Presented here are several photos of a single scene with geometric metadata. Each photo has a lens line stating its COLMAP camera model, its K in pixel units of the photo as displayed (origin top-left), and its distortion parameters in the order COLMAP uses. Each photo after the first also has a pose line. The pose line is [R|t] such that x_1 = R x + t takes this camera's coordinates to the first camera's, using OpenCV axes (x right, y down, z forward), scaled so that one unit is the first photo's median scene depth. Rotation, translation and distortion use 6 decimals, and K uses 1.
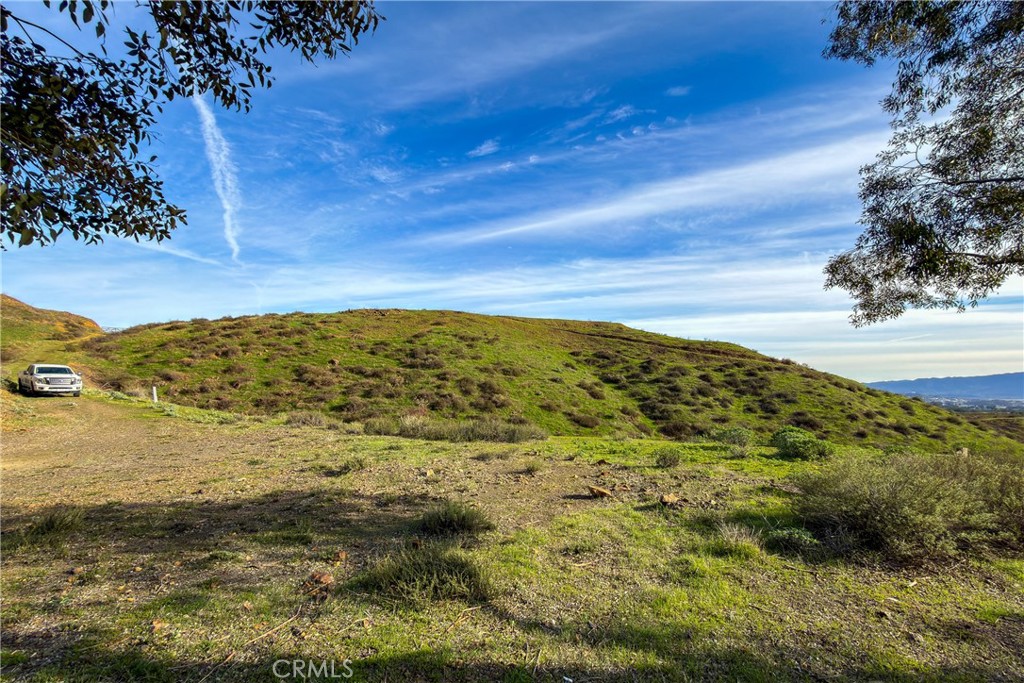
lens RADIAL K [[407.7, 0, 513.5], [0, 407.7, 383.9], [0, 0, 1]] dist [-0.000266, -0.000132]
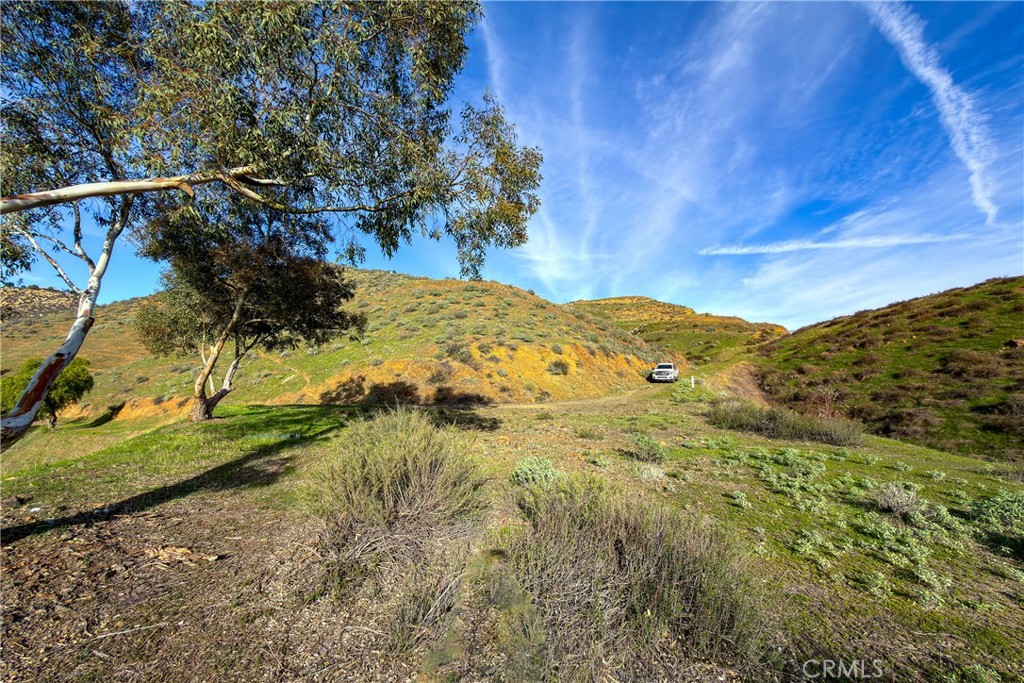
lens RADIAL K [[407.7, 0, 513.5], [0, 407.7, 383.9], [0, 0, 1]] dist [-0.000266, -0.000132]
pose [[0.093533, 0.009994, -0.995566, 0.187228], [0.000577, 0.999949, 0.010092, 0.007945], [0.995616, -0.001519, 0.093523, 0.109524]]
